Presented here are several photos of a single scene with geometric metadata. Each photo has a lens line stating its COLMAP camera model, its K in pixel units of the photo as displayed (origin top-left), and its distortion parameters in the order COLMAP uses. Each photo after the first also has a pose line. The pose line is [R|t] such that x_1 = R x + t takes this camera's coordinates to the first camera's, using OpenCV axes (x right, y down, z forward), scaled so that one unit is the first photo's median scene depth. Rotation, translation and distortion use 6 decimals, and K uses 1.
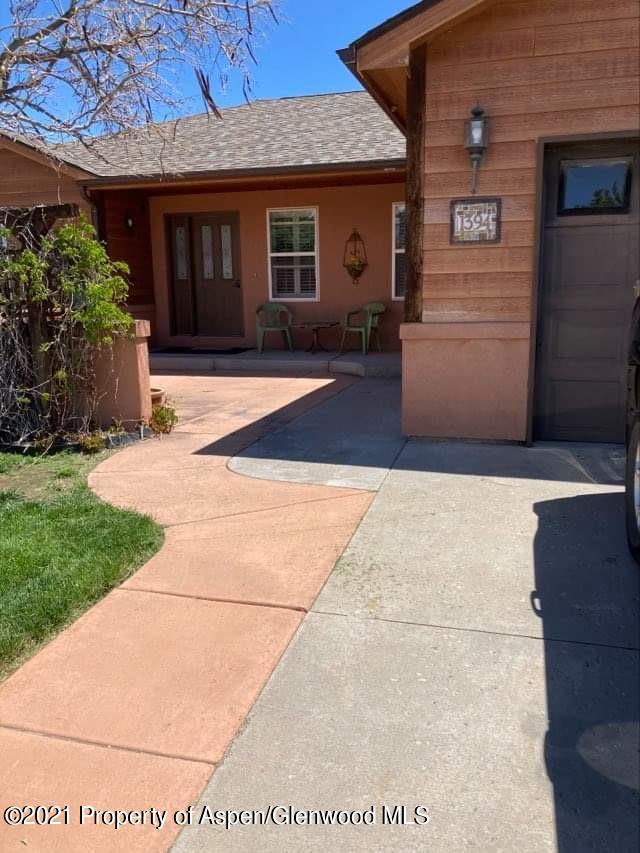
lens RADIAL K [[698.2, 0, 320.0], [0, 698.2, 426.5], [0, 0, 1]] dist [0.086441, -0.200418]
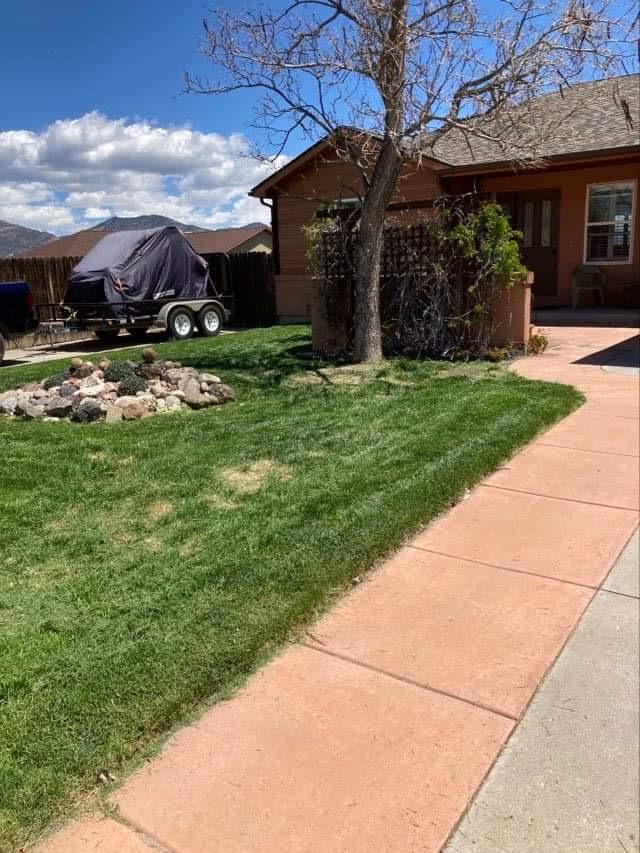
lens RADIAL K [[692.1, 0, 320.0], [0, 692.1, 426.5], [0, 0, 1]] dist [0.016677, 0.007654]
pose [[0.940975, 0.065090, -0.332159, -0.133775], [-0.053697, 0.997615, 0.043376, 0.096759], [0.334190, -0.022980, 0.942226, -0.368253]]
